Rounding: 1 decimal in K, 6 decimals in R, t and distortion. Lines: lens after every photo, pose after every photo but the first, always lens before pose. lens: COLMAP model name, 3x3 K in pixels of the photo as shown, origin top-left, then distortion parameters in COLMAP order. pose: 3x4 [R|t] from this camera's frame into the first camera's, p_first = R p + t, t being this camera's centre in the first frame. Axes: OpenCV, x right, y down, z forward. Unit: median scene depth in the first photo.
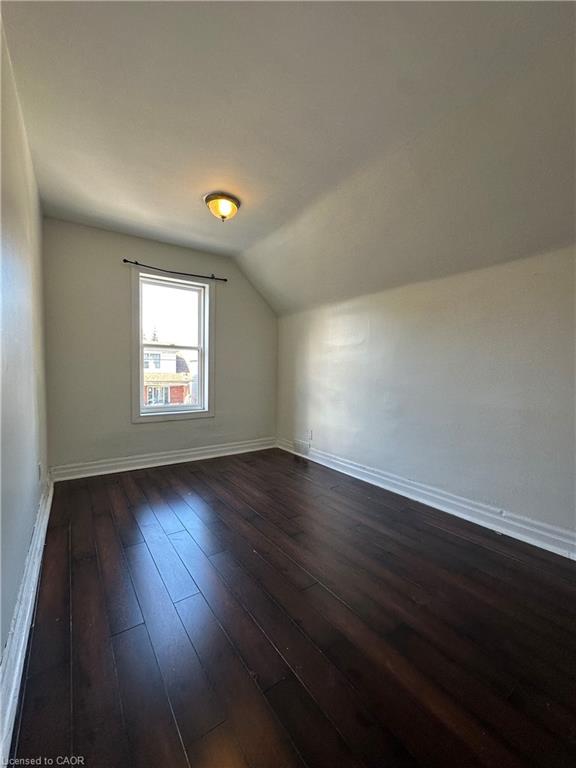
lens RADIAL K [[306.8, 0, 289.3], [0, 306.8, 383.2], [0, 0, 1]] dist [-0.013035, 0.004294]
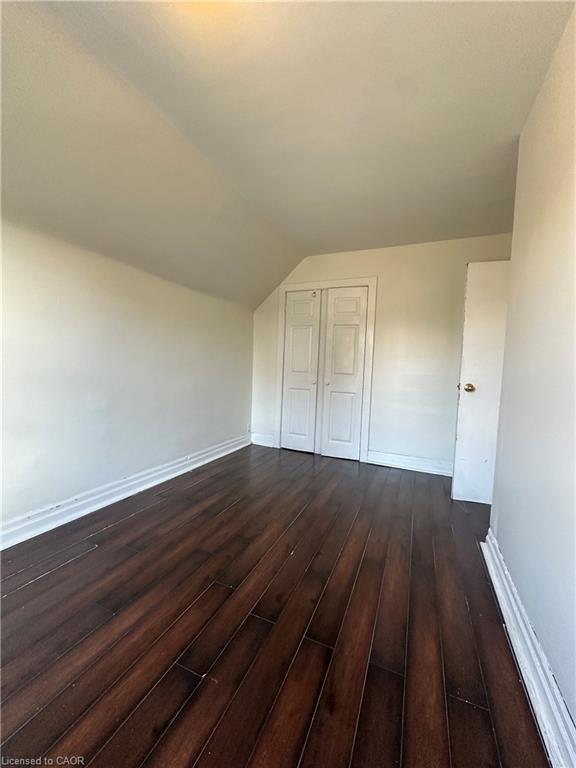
lens RADIAL K [[306.8, 0, 289.3], [0, 306.8, 383.2], [0, 0, 1]] dist [-0.013035, 0.004294]
pose [[-0.513267, -0.078553, 0.854627, -0.931695], [-0.011778, 0.996353, 0.084506, -0.080126], [-0.858148, 0.033309, -0.512320, 1.539825]]
